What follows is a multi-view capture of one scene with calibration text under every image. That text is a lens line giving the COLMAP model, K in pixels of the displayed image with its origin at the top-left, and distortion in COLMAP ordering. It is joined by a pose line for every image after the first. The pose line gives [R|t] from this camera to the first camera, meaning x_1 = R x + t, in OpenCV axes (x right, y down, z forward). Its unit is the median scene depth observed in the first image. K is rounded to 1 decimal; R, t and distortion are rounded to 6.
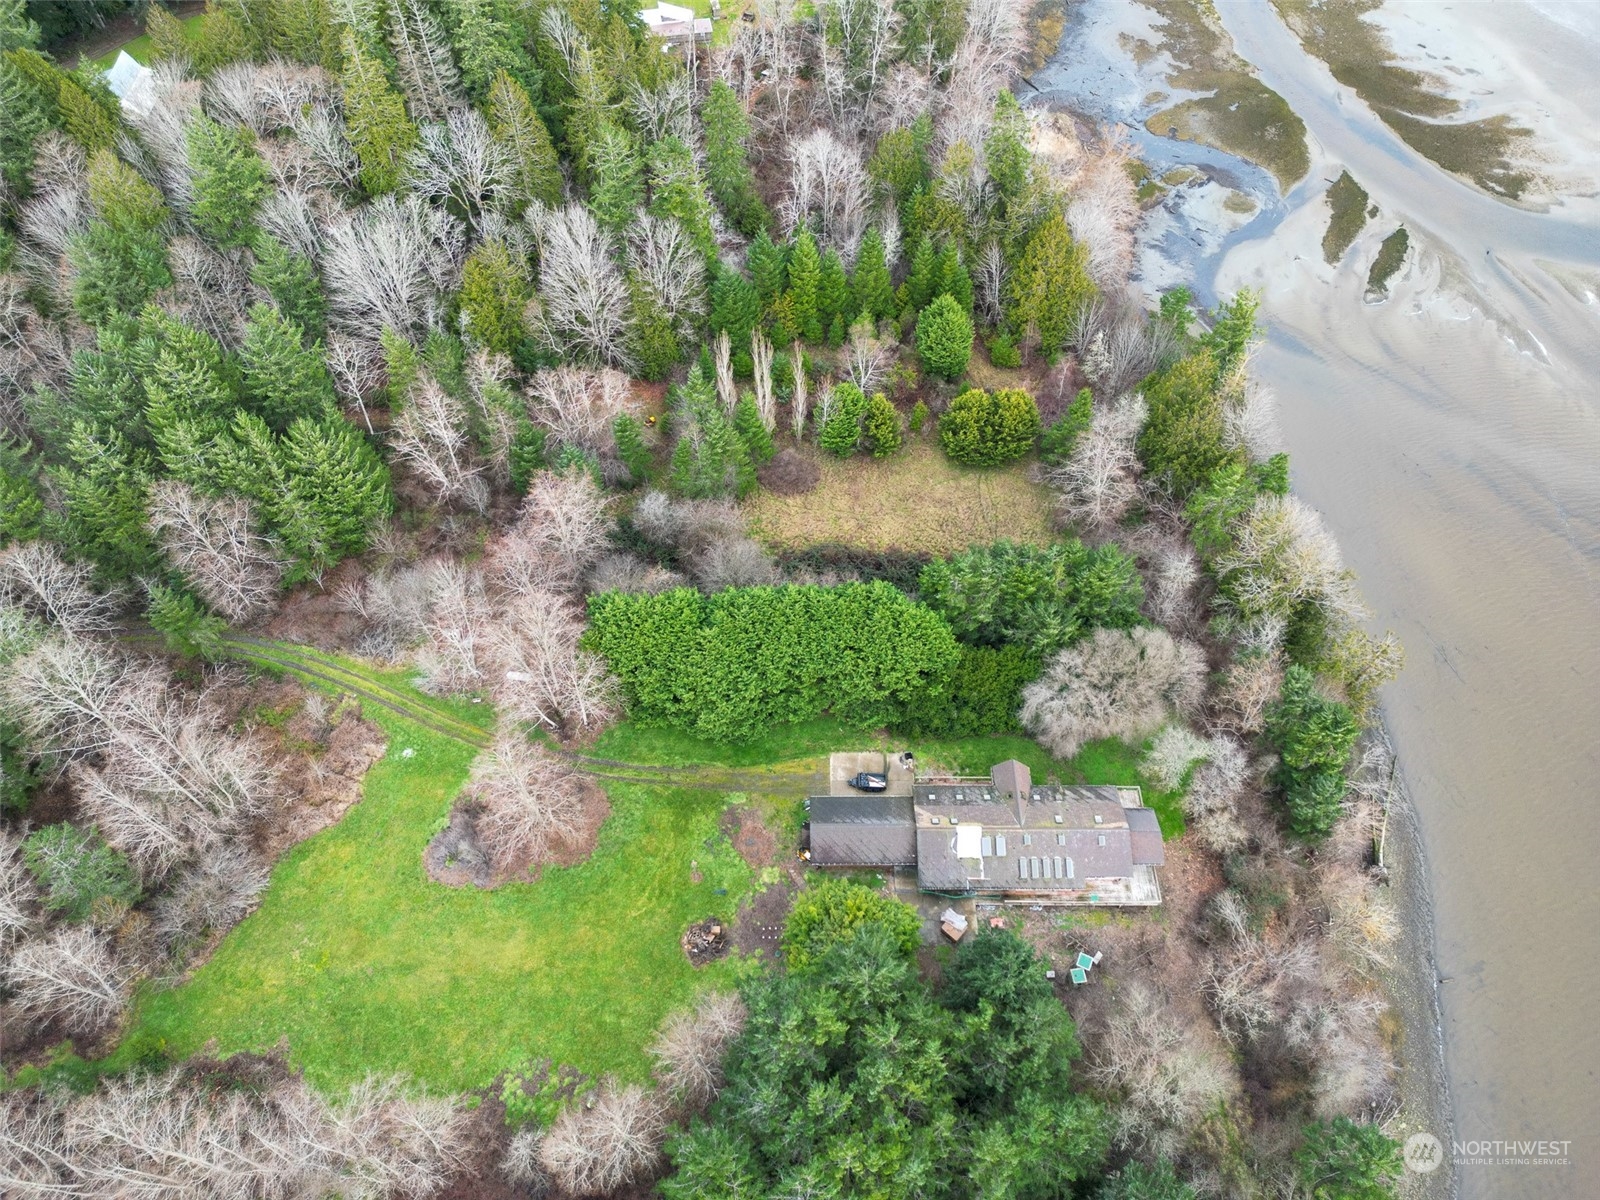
lens RADIAL K [[1109.0, 0, 799.4], [0, 1109.0, 595.9], [0, 0, 1]] dist [0.087137, -0.088157]
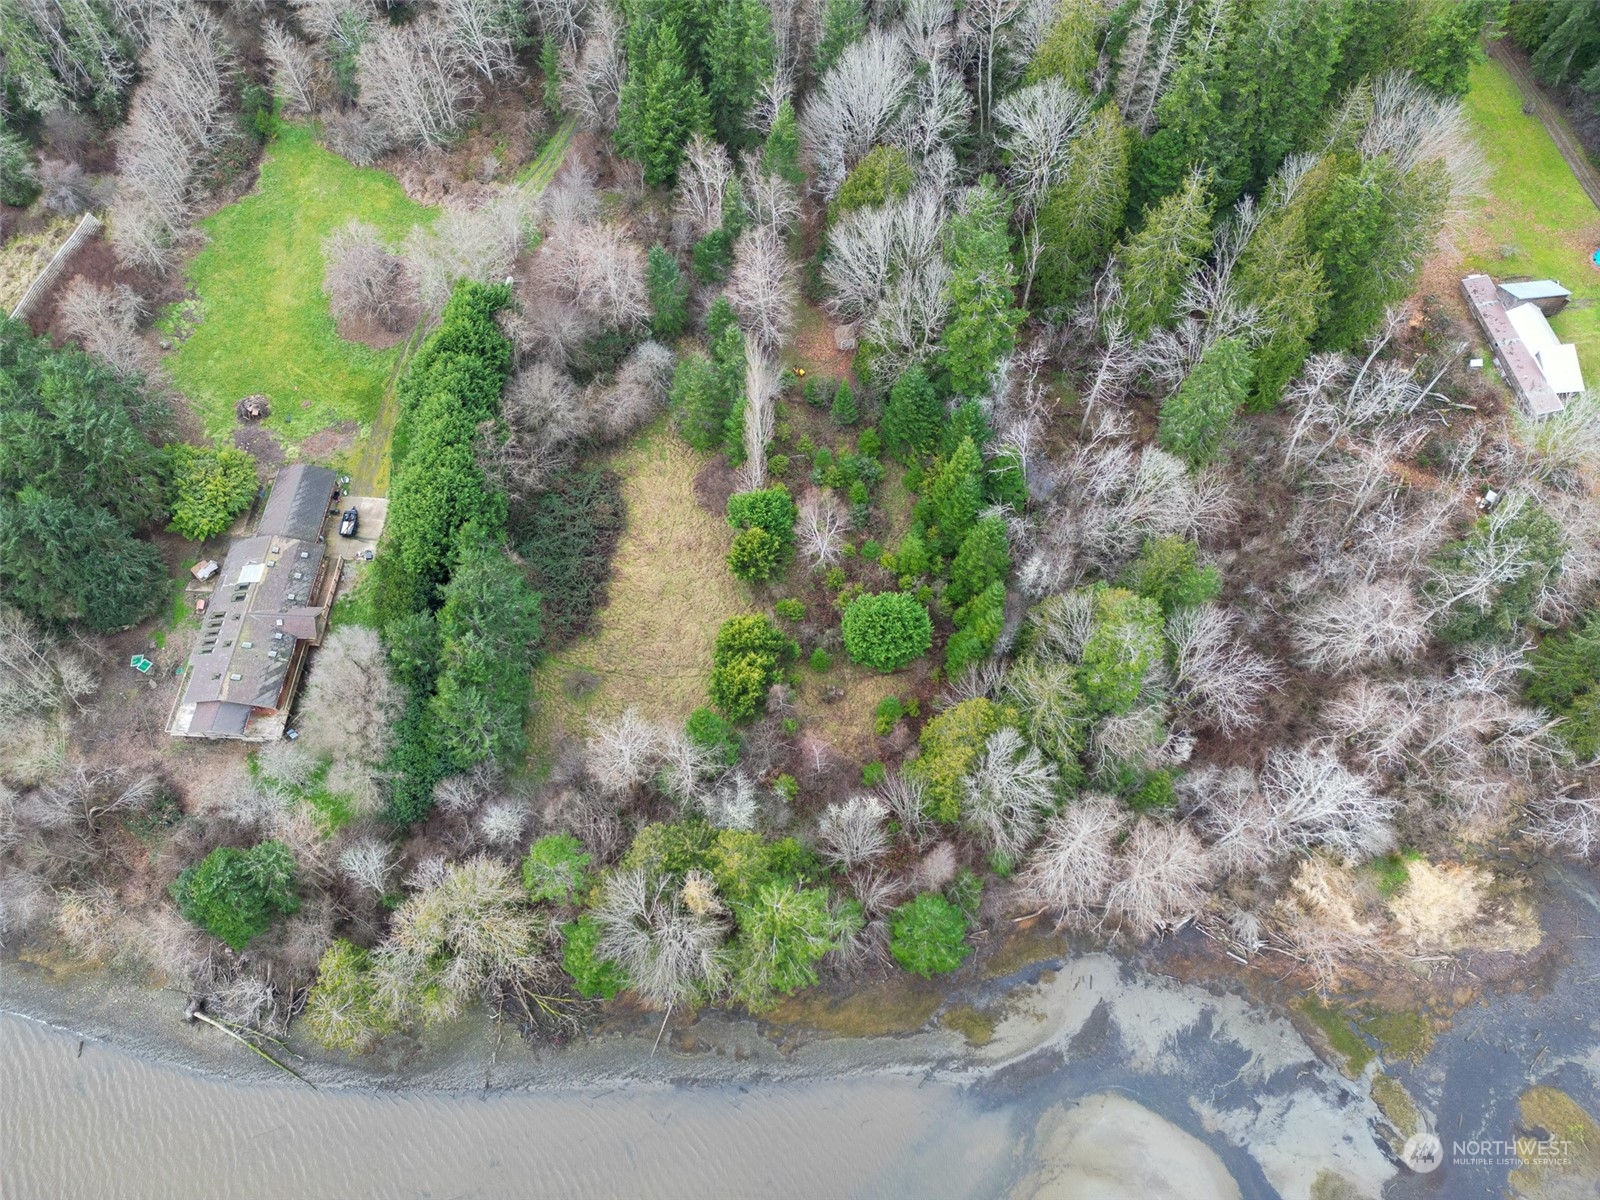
lens RADIAL K [[1109.0, 0, 799.4], [0, 1109.0, 595.9], [0, 0, 1]] dist [0.087137, -0.088157]
pose [[-0.059803, 0.874255, -0.481770, 0.660427], [-0.817510, 0.234053, 0.526210, -0.806290], [0.572801, 0.425320, 0.700715, 0.484806]]
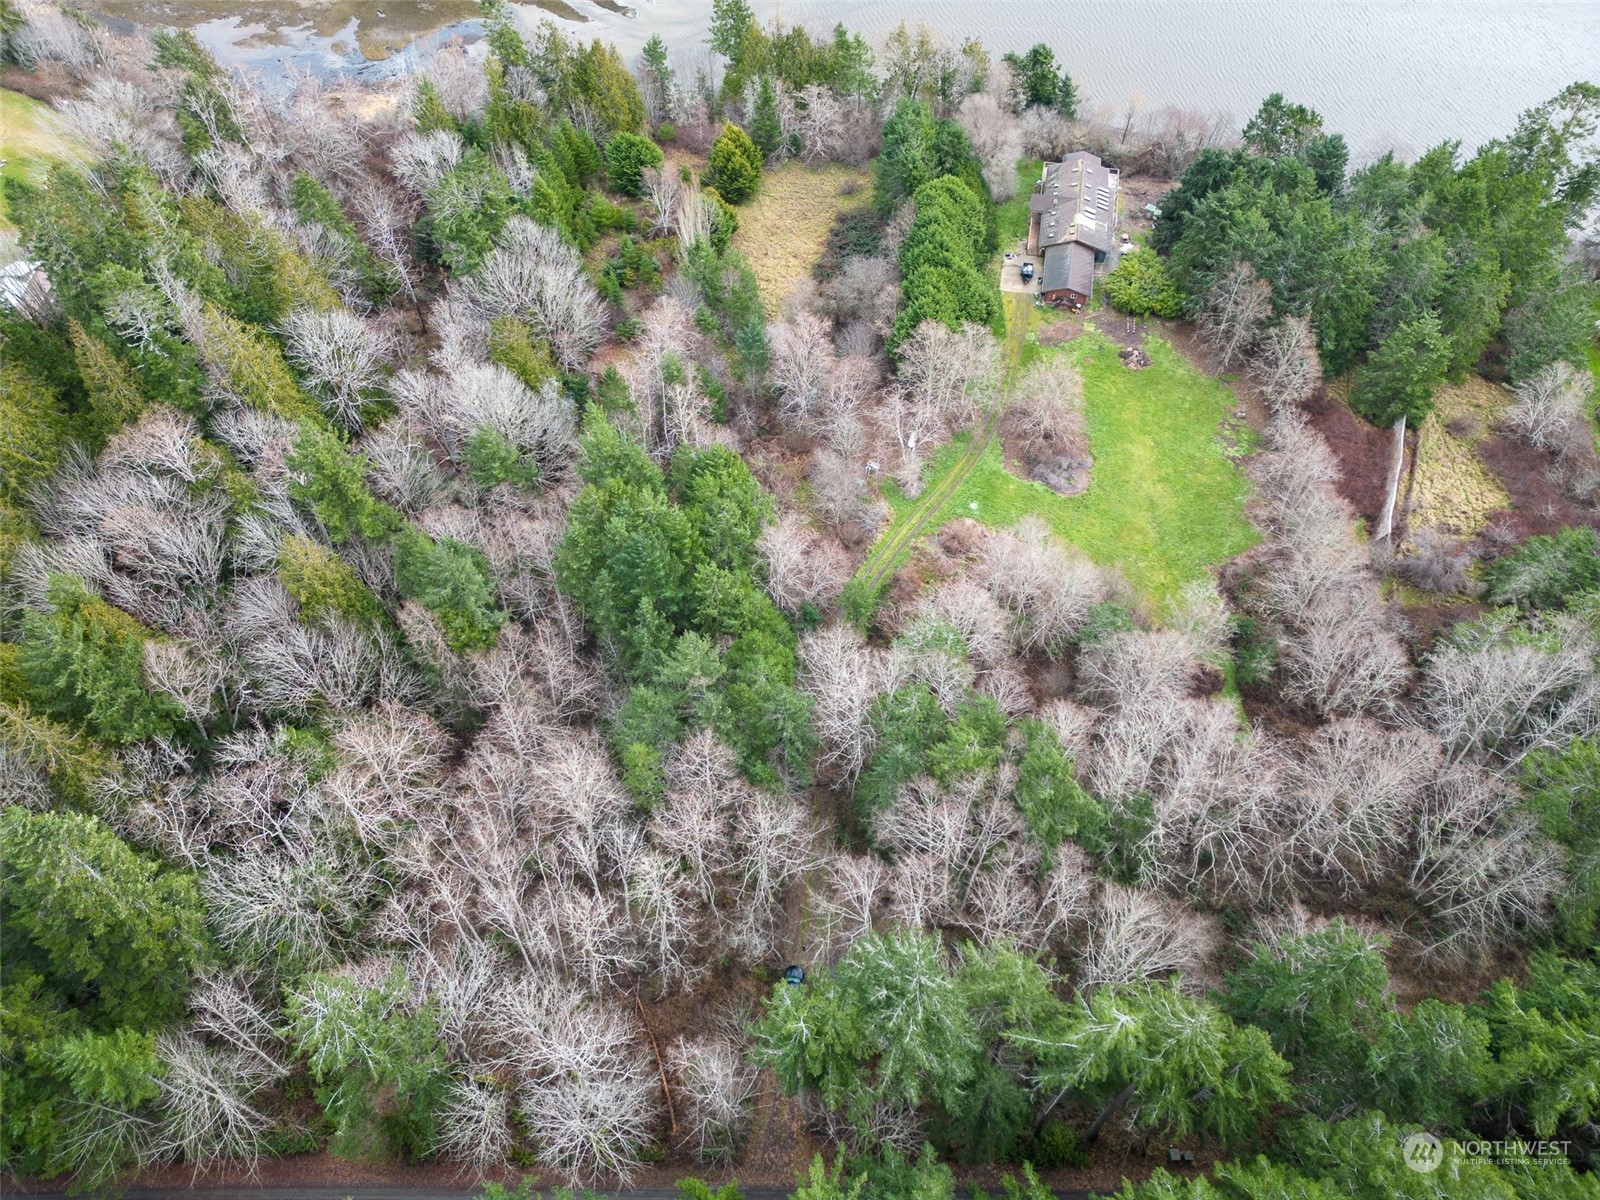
lens RADIAL K [[1109.0, 0, 799.4], [0, 1109.0, 595.9], [0, 0, 1]] dist [0.087137, -0.088157]
pose [[0.194934, -0.797964, 0.570311, -1.166937], [0.810141, 0.458762, 0.364979, -0.414033], [-0.552877, 0.390885, 0.735891, 0.252984]]
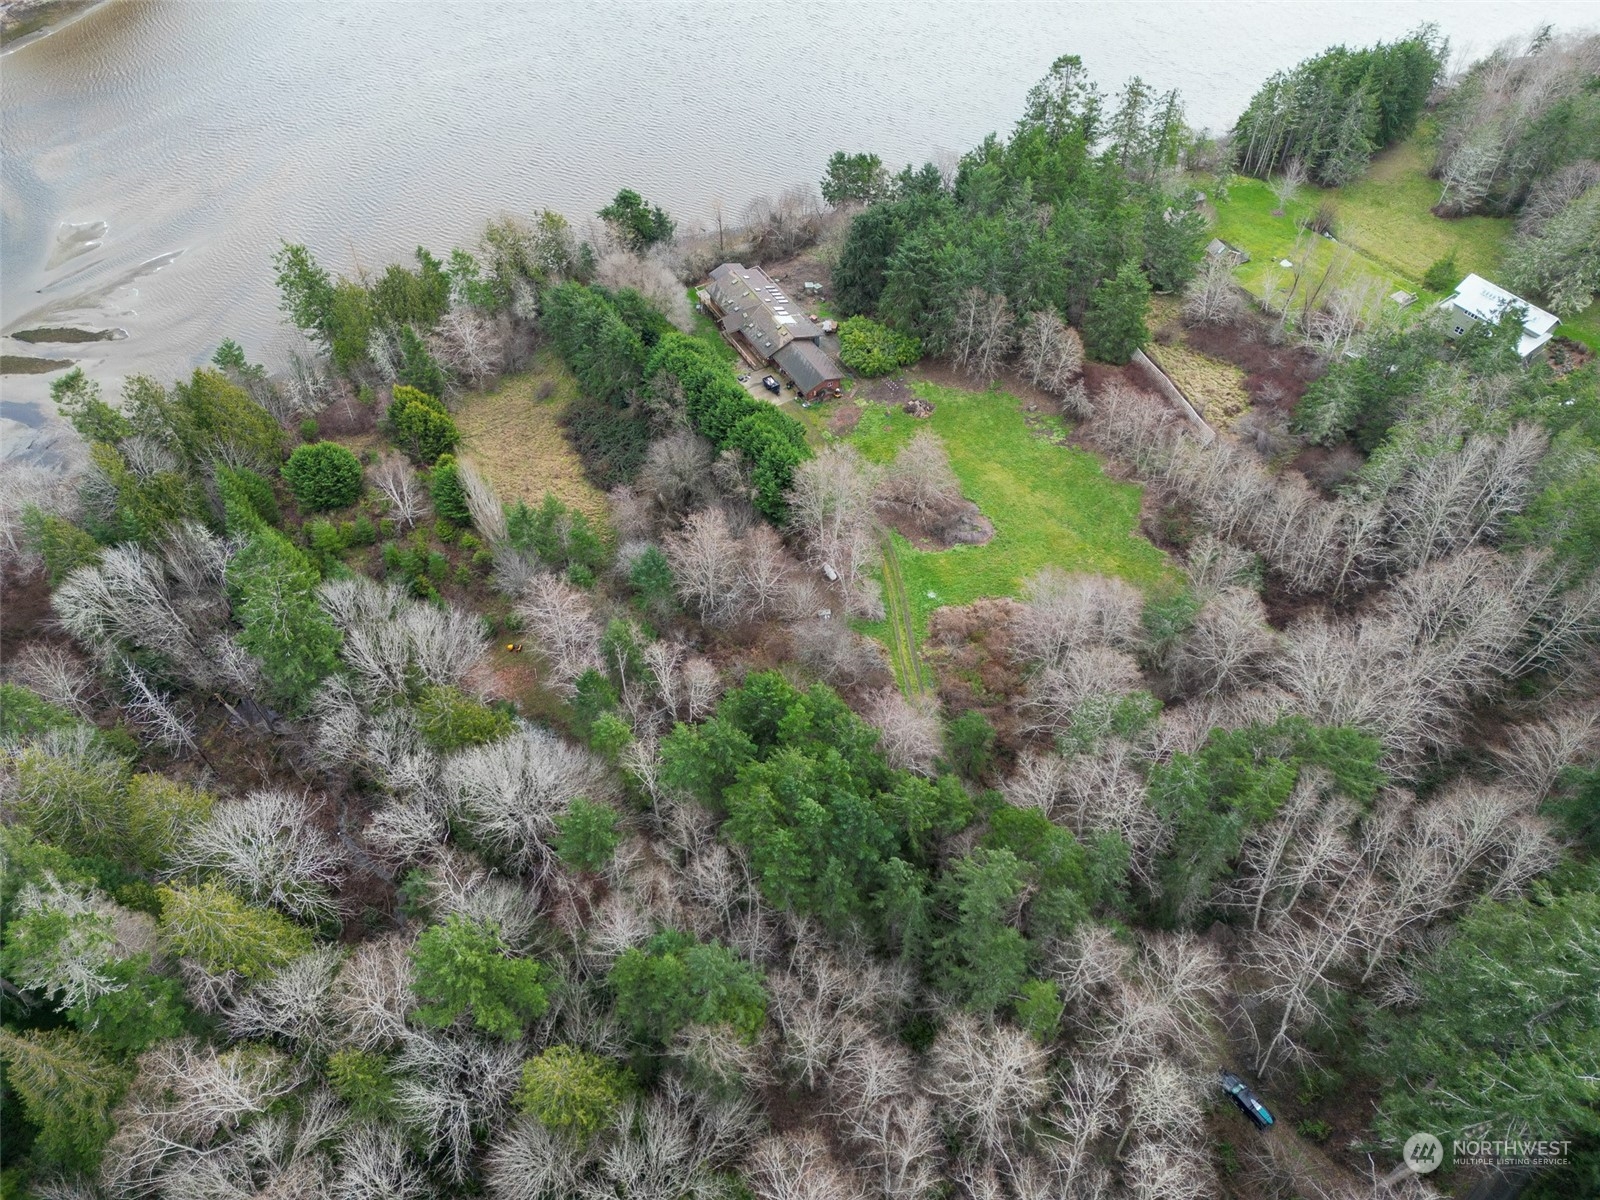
lens RADIAL K [[1109.0, 0, 799.4], [0, 1109.0, 595.9], [0, 0, 1]] dist [0.087137, -0.088157]
pose [[-0.495693, -0.664002, 0.559812, -0.971823], [0.723120, 0.041463, 0.689477, -0.817057], [-0.481026, 0.746580, 0.459600, 0.512049]]
